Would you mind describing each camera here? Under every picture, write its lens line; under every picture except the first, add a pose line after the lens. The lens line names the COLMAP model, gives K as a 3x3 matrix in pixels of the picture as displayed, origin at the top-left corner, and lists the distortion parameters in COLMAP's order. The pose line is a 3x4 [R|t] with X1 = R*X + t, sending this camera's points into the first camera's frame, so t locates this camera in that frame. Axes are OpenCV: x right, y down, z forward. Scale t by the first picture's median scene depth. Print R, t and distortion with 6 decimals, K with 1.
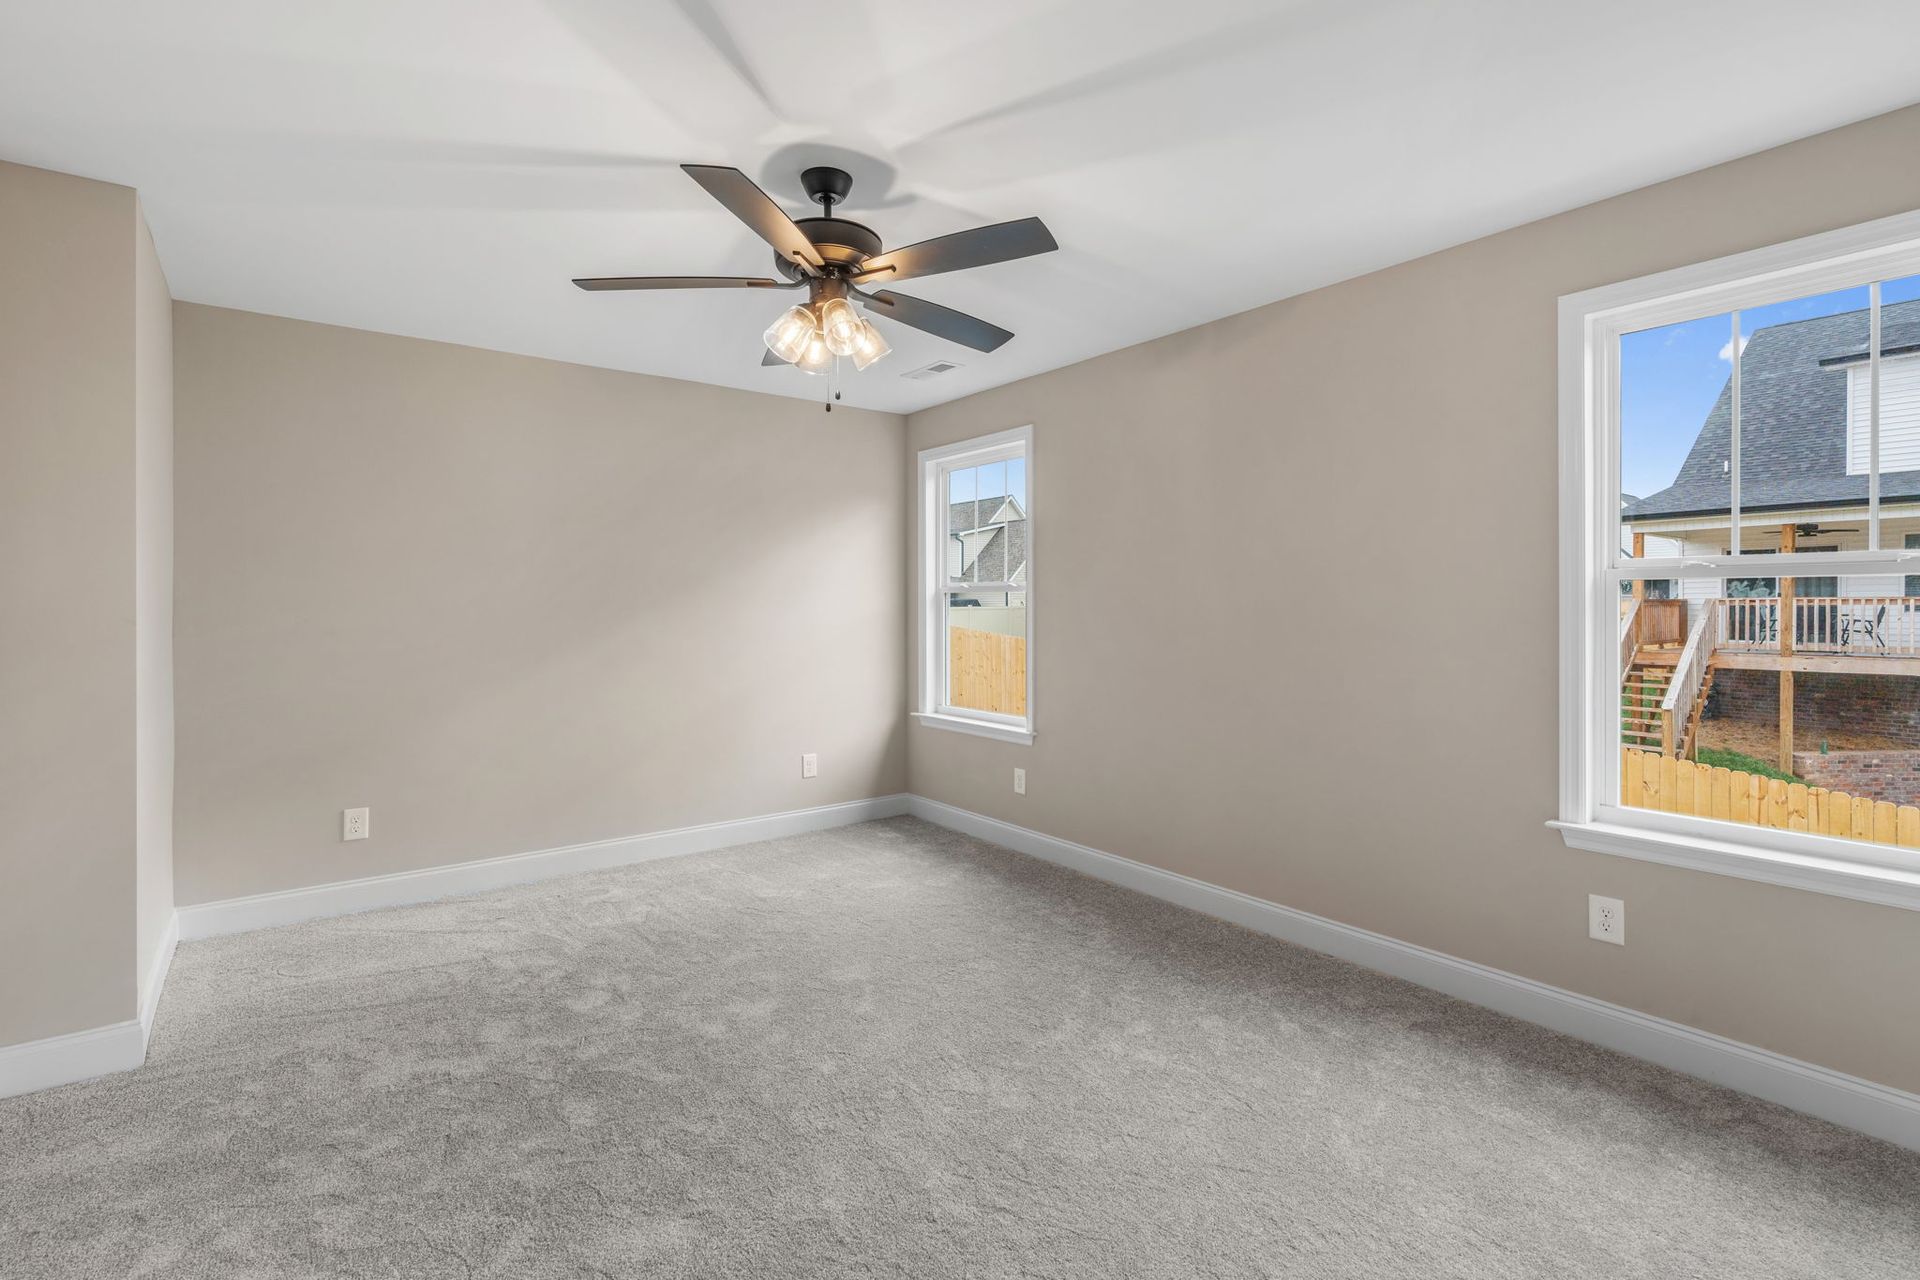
lens RADIAL K [[886.9, 0, 962.0], [0, 886.9, 618.4], [0, 0, 1]] dist [-0.001432, -0.000336]
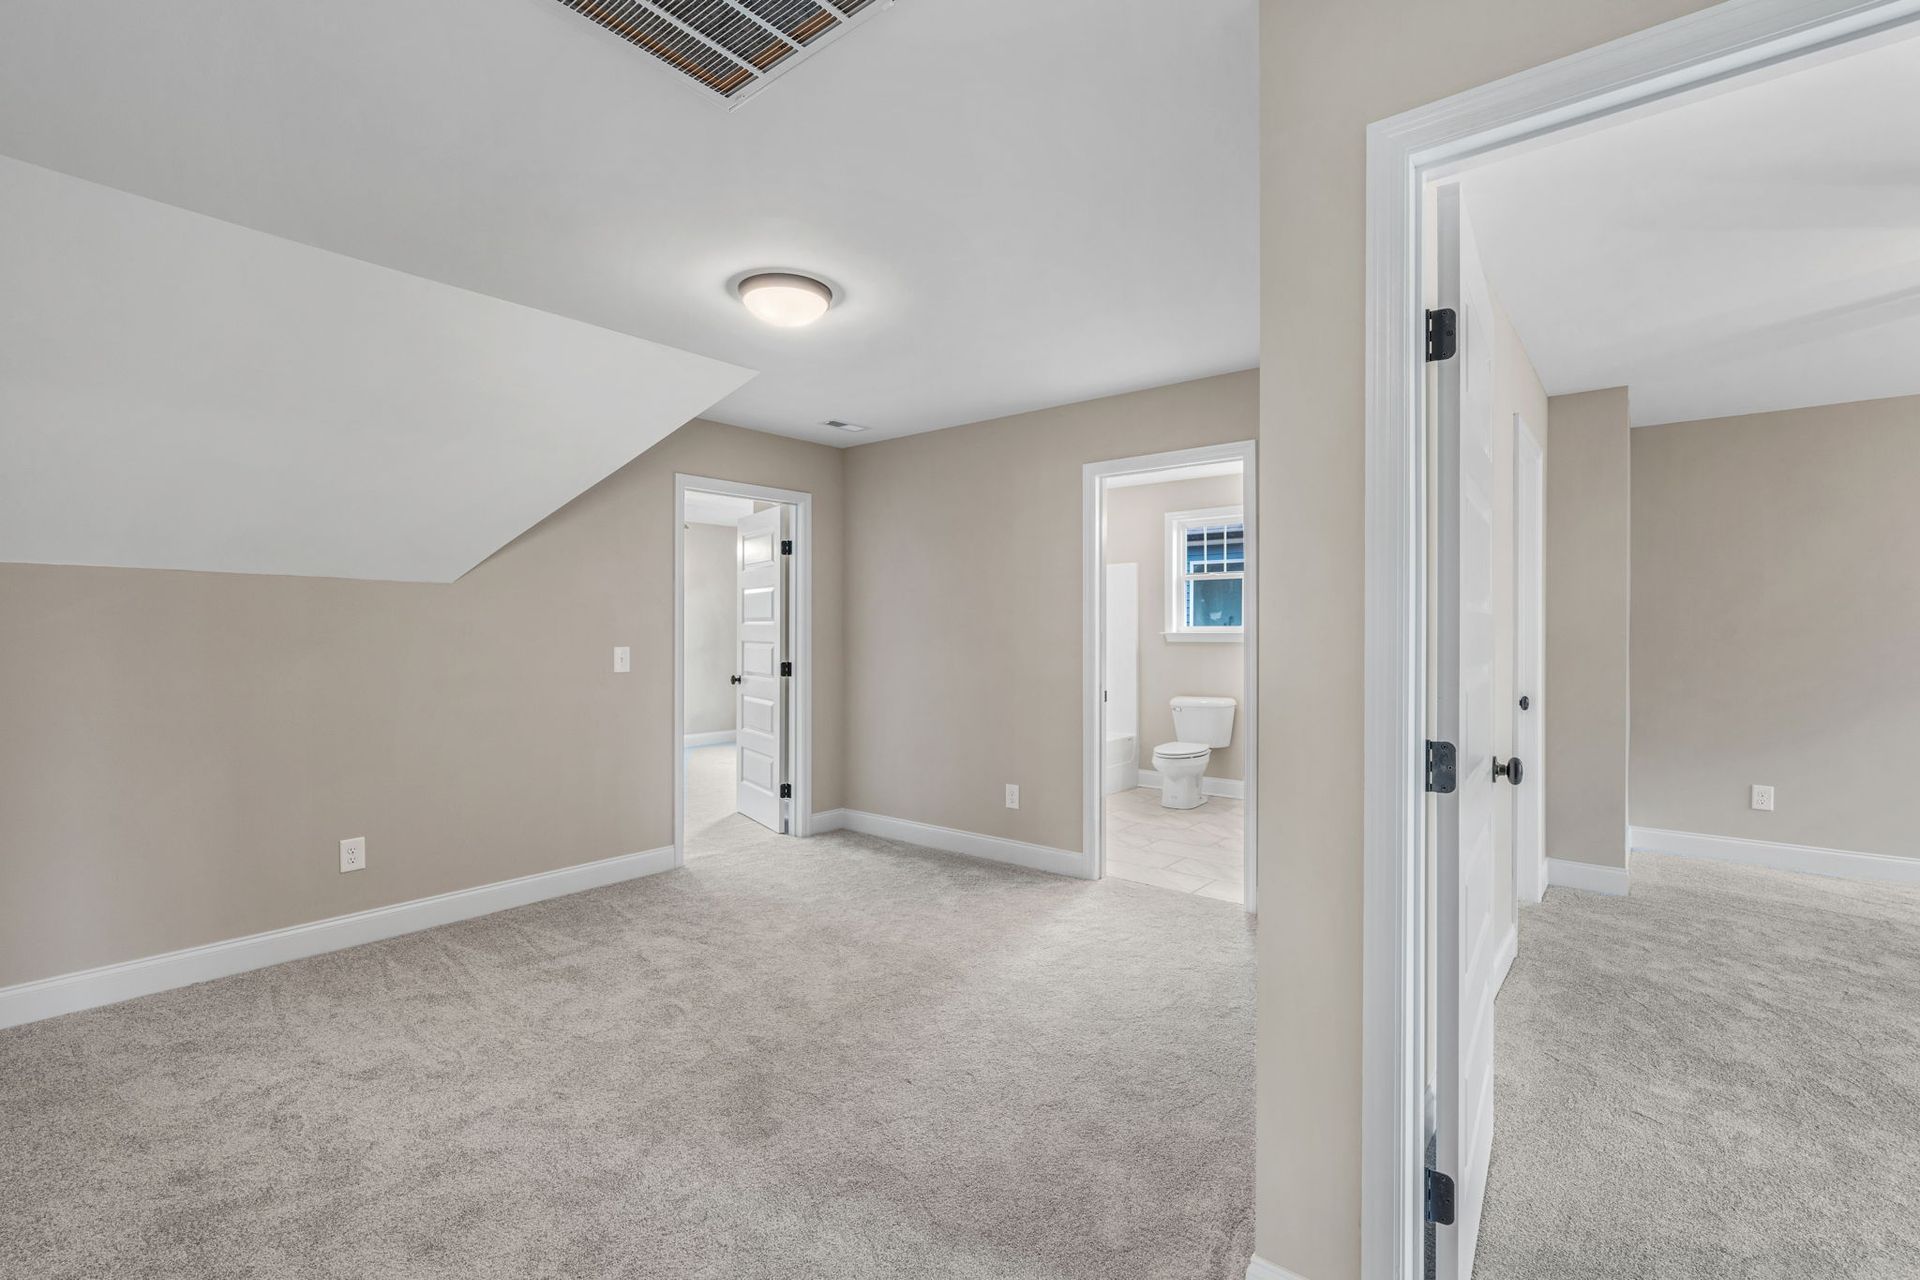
lens RADIAL K [[860.3, 0, 959.3], [0, 860.3, 643.4], [0, 0, 1]] dist [-0.009168, 0.003553]
pose [[0.232729, 0.009798, -0.972492, 0.397874], [-0.004102, 0.999950, 0.009093, 0.000865], [0.972533, 0.001873, 0.232758, -0.671483]]
